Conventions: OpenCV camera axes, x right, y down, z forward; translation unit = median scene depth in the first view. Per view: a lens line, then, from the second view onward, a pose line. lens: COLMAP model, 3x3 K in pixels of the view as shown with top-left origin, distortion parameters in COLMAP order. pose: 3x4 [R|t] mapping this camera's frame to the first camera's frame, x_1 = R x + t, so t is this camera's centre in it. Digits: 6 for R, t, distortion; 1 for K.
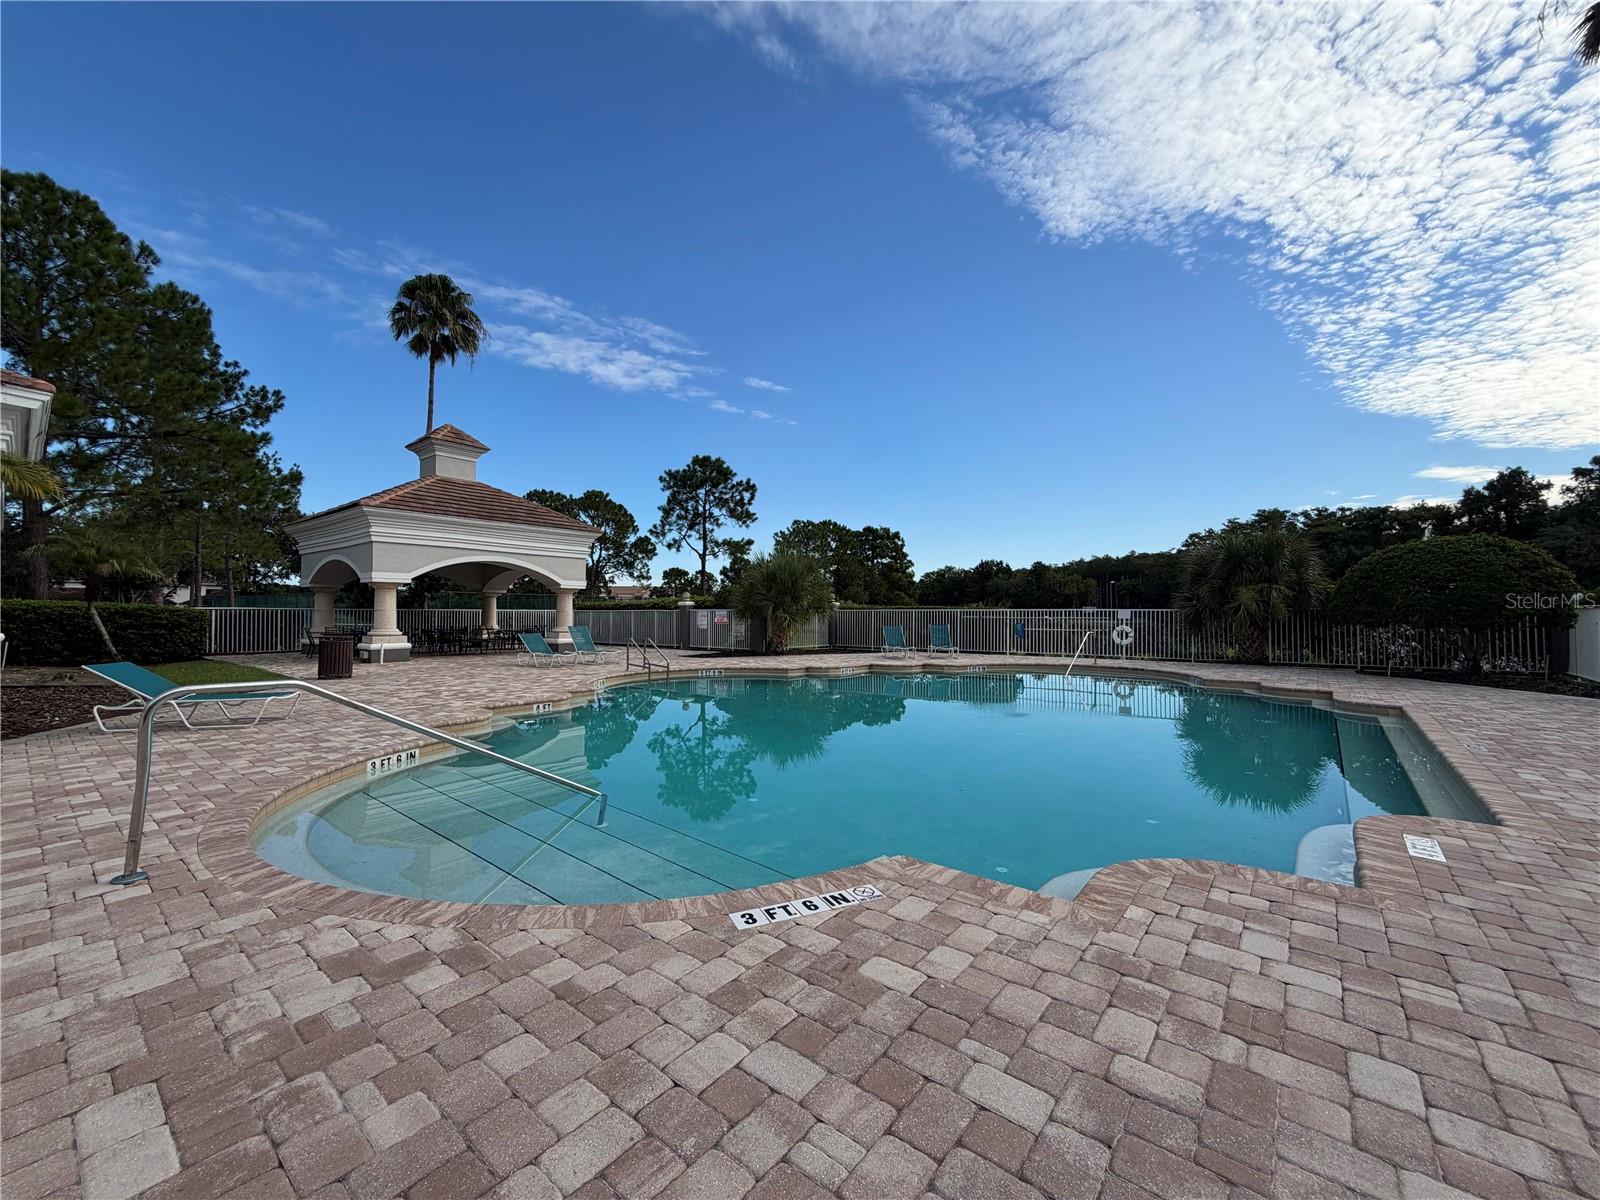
lens RADIAL K [[644.9, 0, 796.9], [0, 644.9, 601.5], [0, 0, 1]] dist [0.002161, -0.001011]
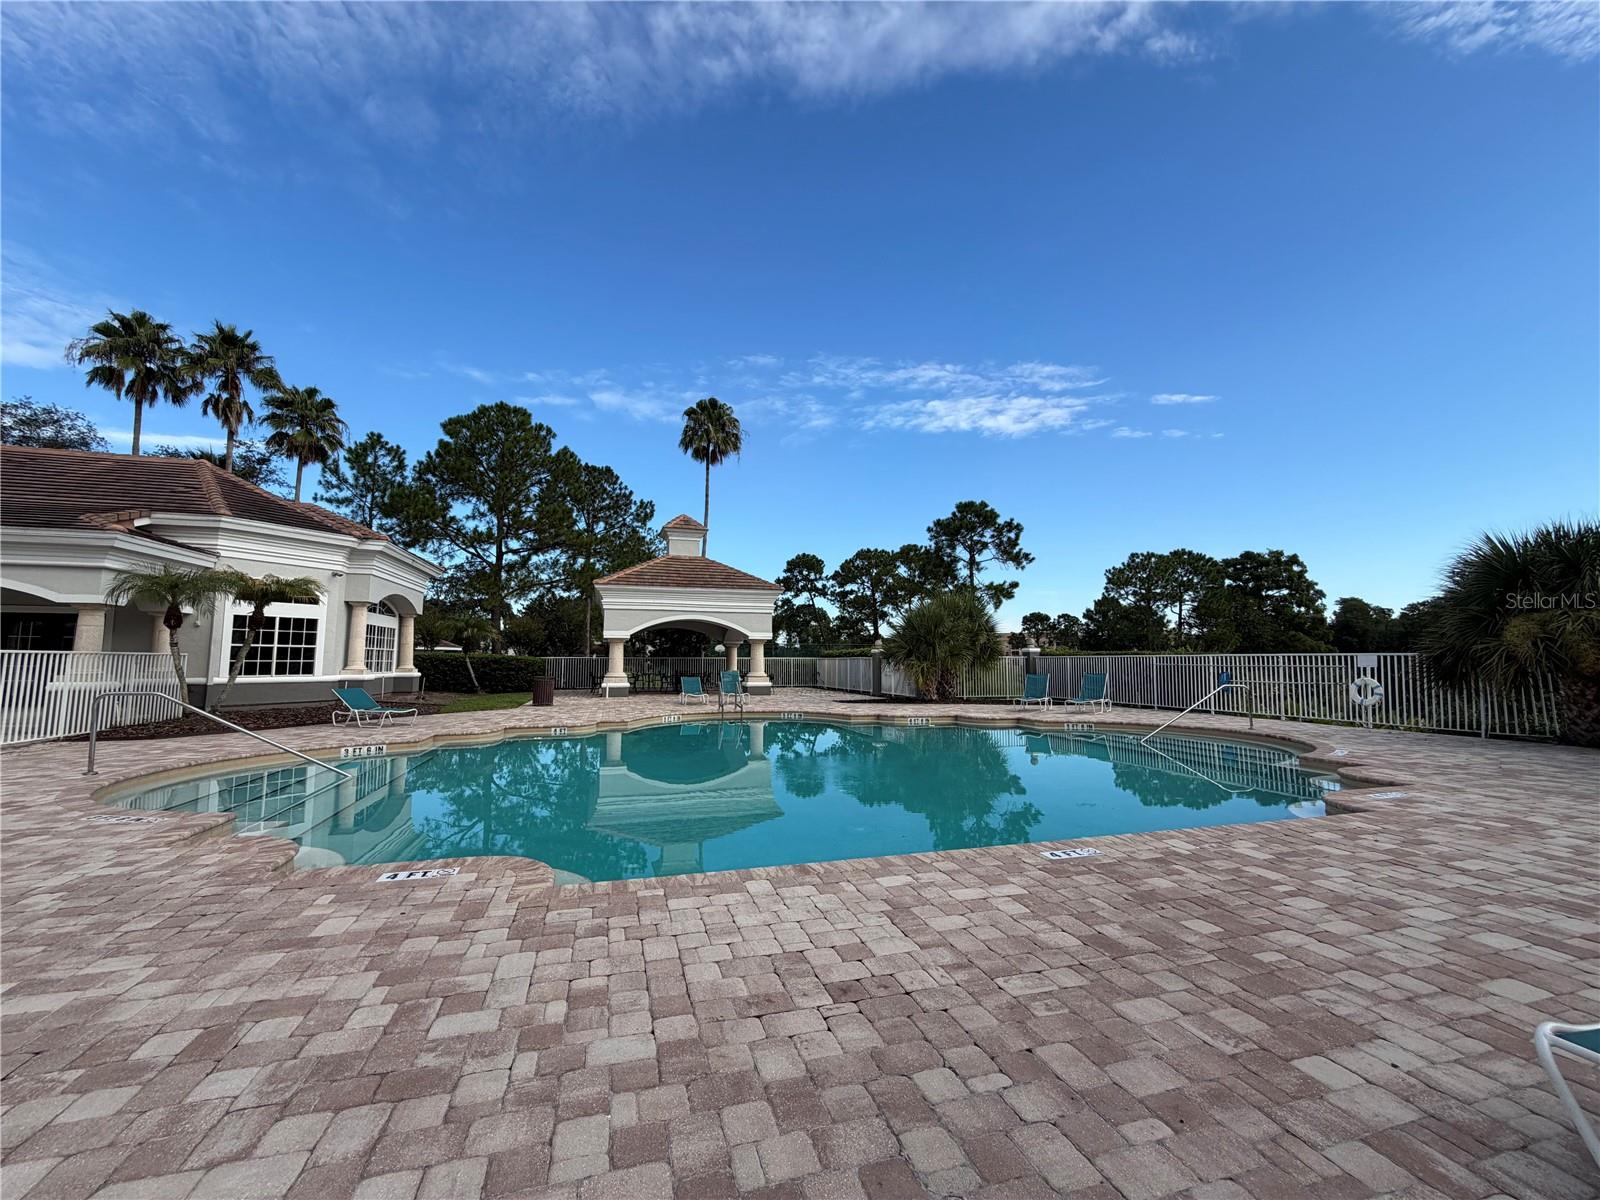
lens RADIAL K [[644.9, 0, 793.8], [0, 644.9, 589.1], [0, 0, 1]] dist [0.002161, -0.001011]
pose [[0.818952, -0.064892, -0.570181, 0.088574], [0.011813, 0.995282, -0.096306, 0.000790], [0.573741, 0.072134, 0.815854, 0.018465]]
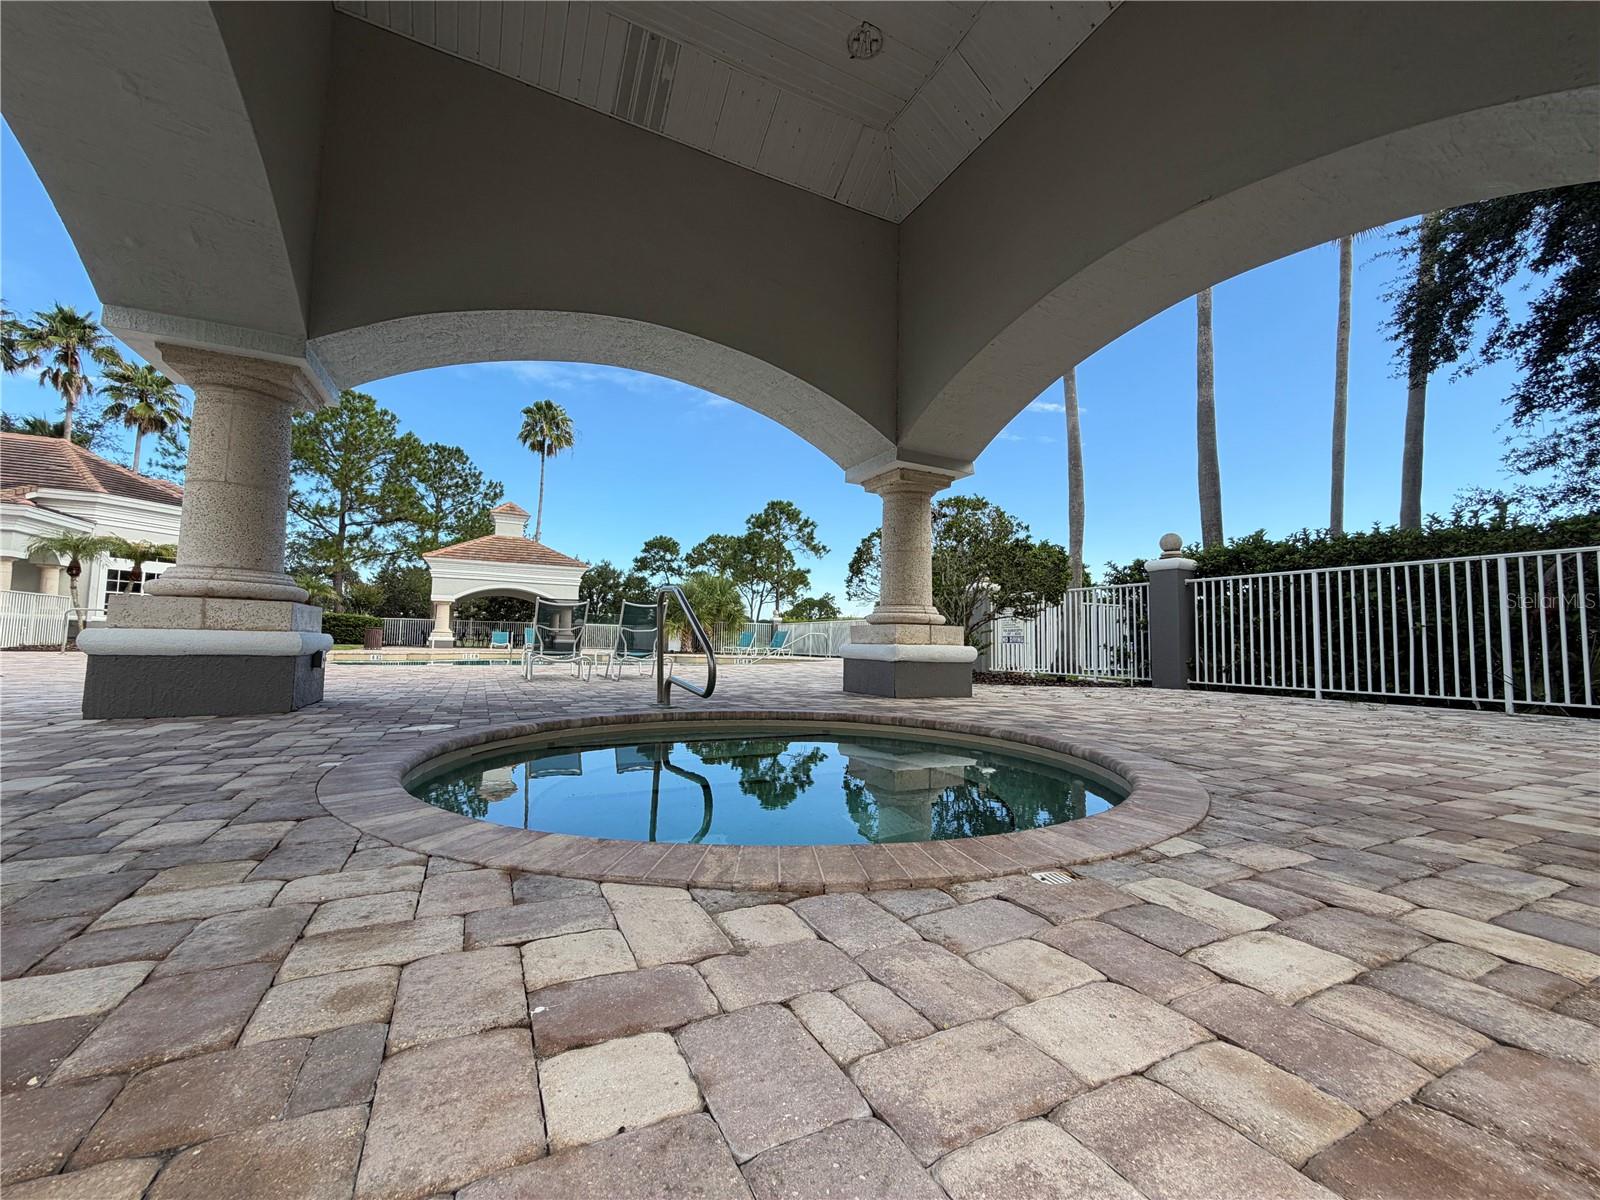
lens RADIAL K [[644.9, 0, 795.6], [0, 644.9, 593.7], [0, 0, 1]] dist [0.002161, -0.001011]
pose [[0.906848, -0.016876, -0.421120, 0.175009], [-0.009906, 0.998068, -0.061328, 0.008847], [0.421342, 0.059787, 0.904929, -0.025834]]
